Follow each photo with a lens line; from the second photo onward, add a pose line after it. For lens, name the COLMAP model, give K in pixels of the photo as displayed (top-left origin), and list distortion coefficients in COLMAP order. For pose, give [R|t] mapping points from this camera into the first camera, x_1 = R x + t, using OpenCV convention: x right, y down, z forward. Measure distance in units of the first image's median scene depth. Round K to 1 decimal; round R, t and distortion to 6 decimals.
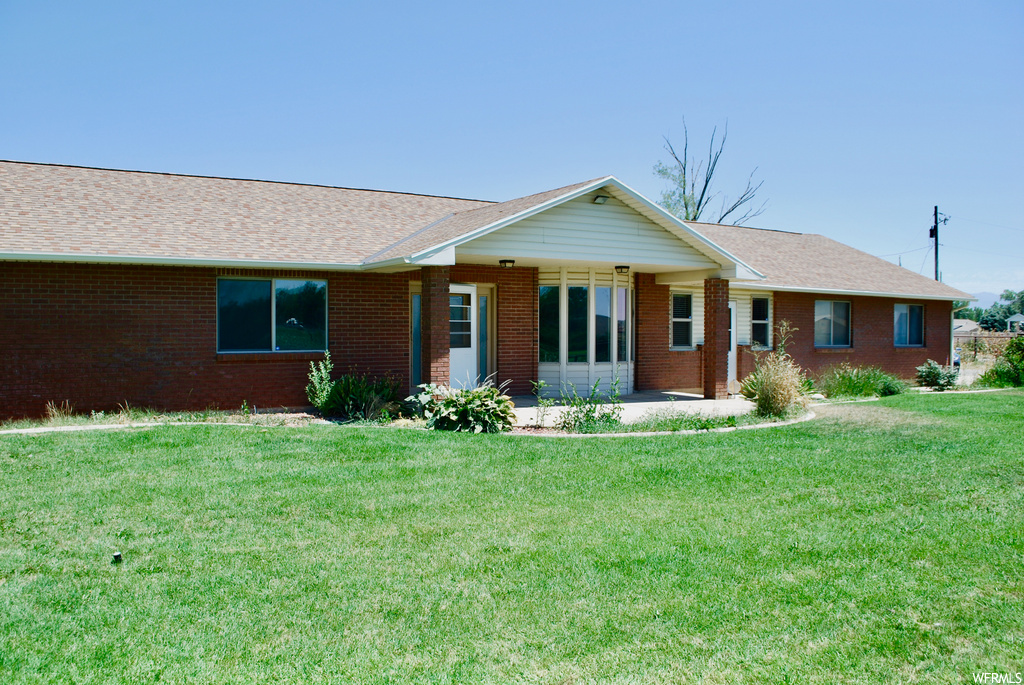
lens RADIAL K [[810.5, 0, 511.8], [0, 810.5, 347.8], [0, 0, 1]] dist [-0.083164, 0.011009]
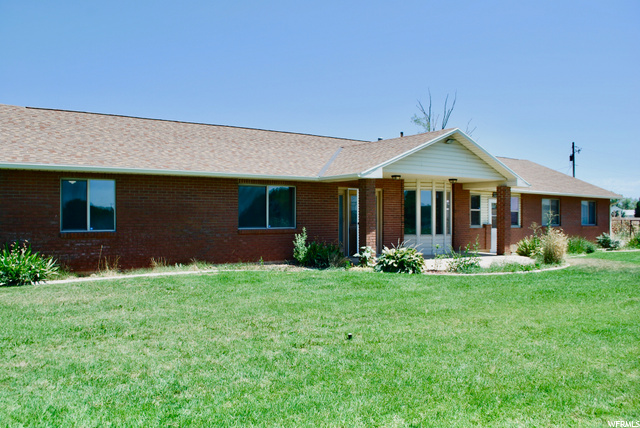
lens RADIAL K [[506.6, 0, 320.1], [0, 506.6, 213.3], [0, 0, 1]] dist [-0.083164, 0.011009]
pose [[0.998339, 0.000755, 0.057602, -0.234388], [0.000851, 0.999612, -0.027850, 0.002950], [-0.057601, 0.027853, 0.997951, -0.070572]]
